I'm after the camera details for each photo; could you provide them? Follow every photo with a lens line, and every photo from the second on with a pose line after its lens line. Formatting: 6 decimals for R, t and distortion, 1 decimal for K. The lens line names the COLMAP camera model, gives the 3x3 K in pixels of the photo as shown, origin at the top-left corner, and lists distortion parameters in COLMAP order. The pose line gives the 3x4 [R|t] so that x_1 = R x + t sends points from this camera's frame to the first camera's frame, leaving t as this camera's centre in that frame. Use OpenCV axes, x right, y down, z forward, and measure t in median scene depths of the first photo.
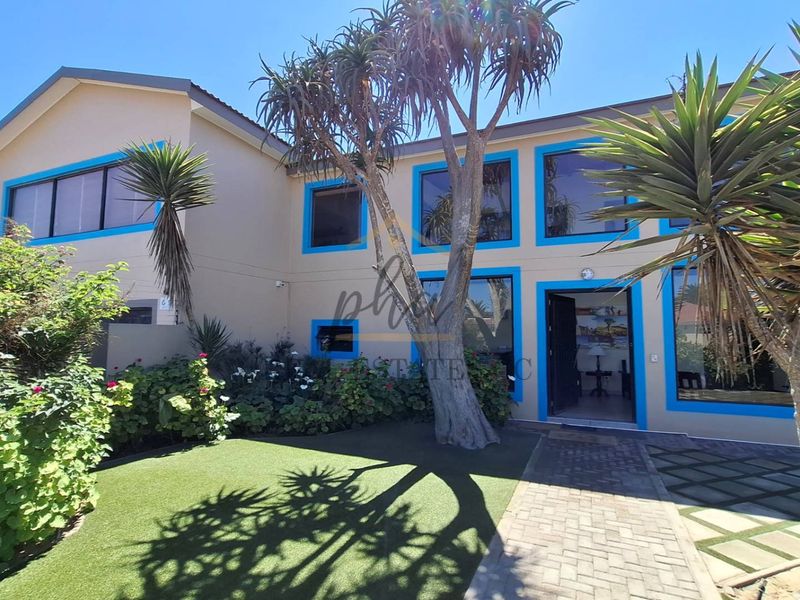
lens RADIAL K [[422.0, 0, 403.3], [0, 422.0, 302.5], [0, 0, 1]] dist [-0.005529, 0.001803]
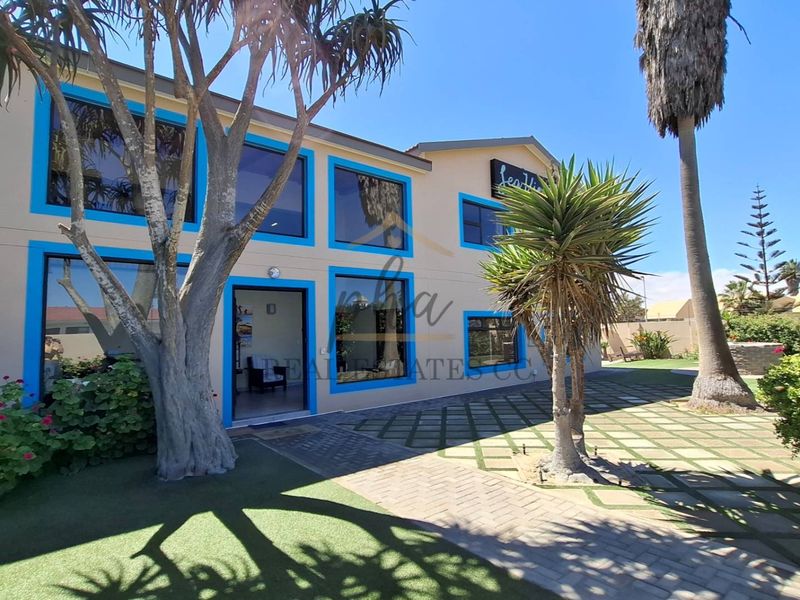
lens RADIAL K [[424.0, 0, 402.4], [0, 424.0, 301.4], [0, 0, 1]] dist [-0.015975, 0.008391]
pose [[0.460308, 0.041941, 0.886768, -0.436619], [-0.038061, 0.998897, -0.027487, 0.024501], [-0.886943, -0.021099, 0.461397, 0.331101]]
